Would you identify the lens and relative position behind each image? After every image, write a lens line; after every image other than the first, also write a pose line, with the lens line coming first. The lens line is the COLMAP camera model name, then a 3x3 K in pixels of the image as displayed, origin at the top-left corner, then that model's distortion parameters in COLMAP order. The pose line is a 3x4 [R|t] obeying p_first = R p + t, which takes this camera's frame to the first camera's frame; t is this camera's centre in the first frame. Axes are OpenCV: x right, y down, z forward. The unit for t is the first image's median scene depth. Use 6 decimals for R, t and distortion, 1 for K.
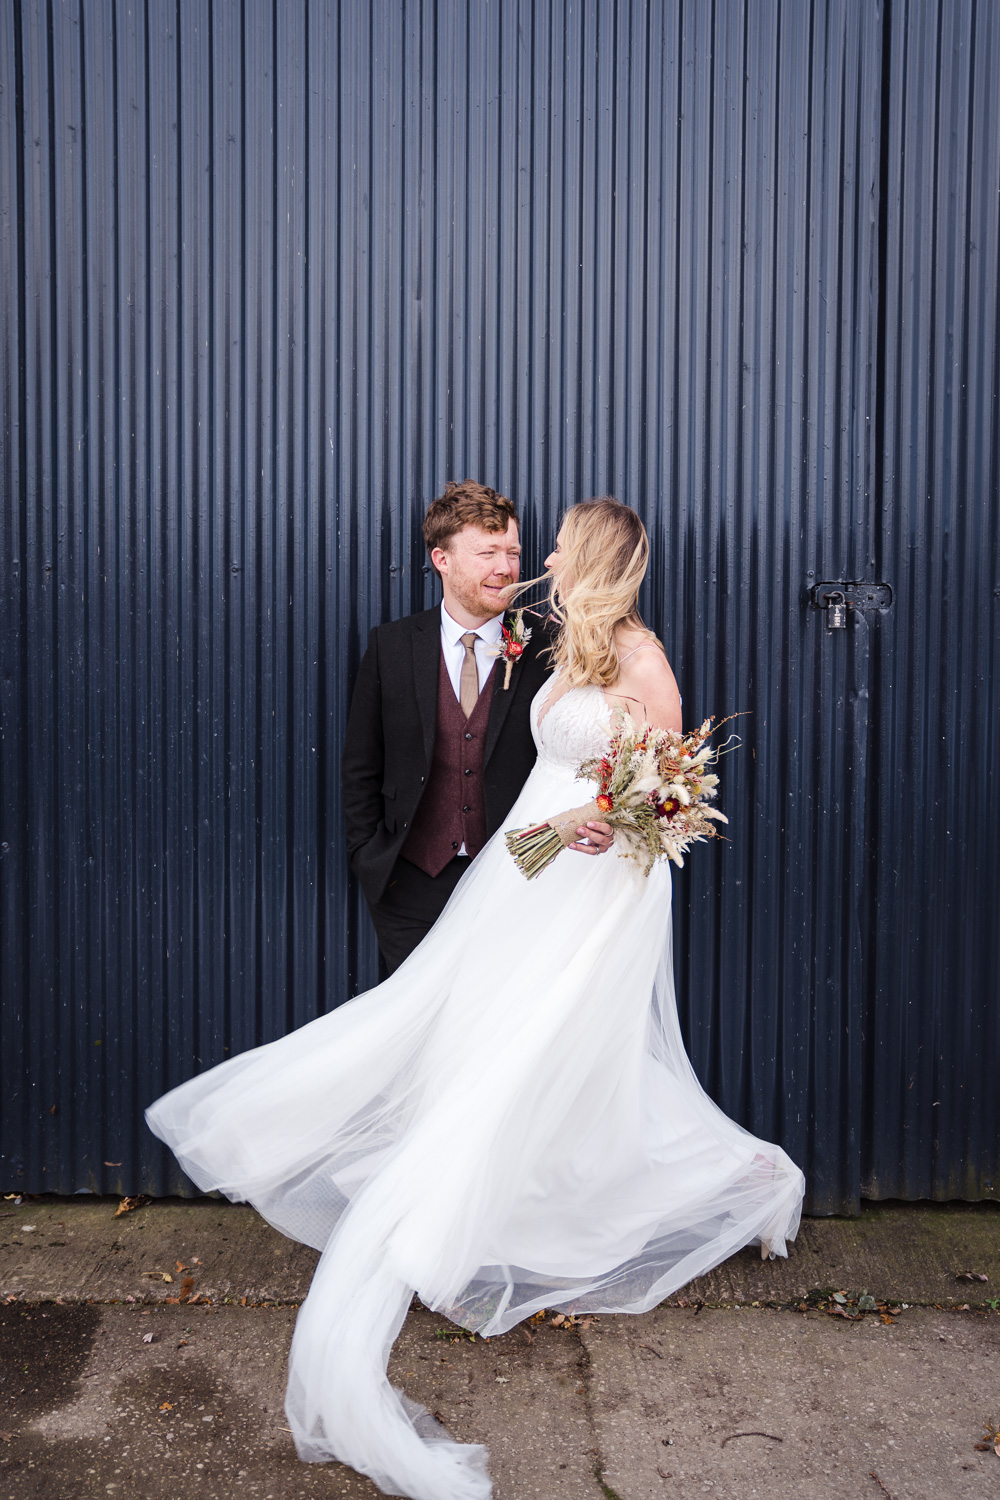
lens RADIAL K [[1408.8, 0, 505.0], [0, 1408.8, 697.4], [0, 0, 1]] dist [-0.052663, 0.142980]
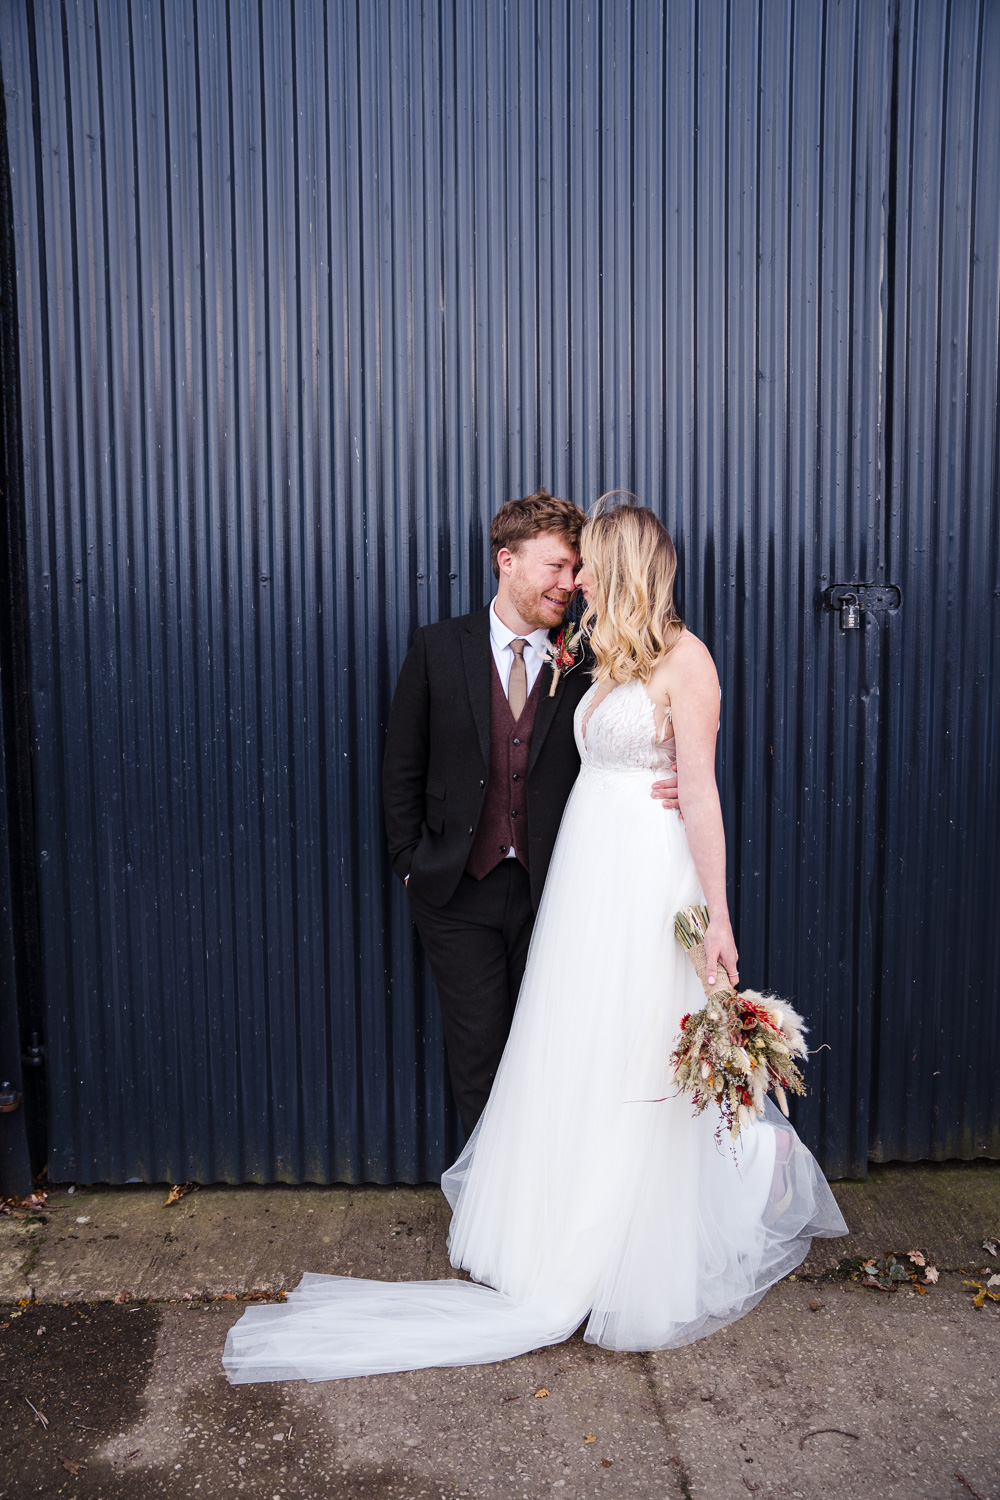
lens RADIAL K [[1138.4, 0, 500.0], [0, 1138.4, 750.0], [0, 0, 1]] dist [-0.088216, 0.106336]
pose [[0.998738, -0.018738, 0.046599, -0.062733], [0.016644, 0.998852, 0.044917, -0.001484], [-0.047388, -0.044085, 0.997903, 0.172461]]
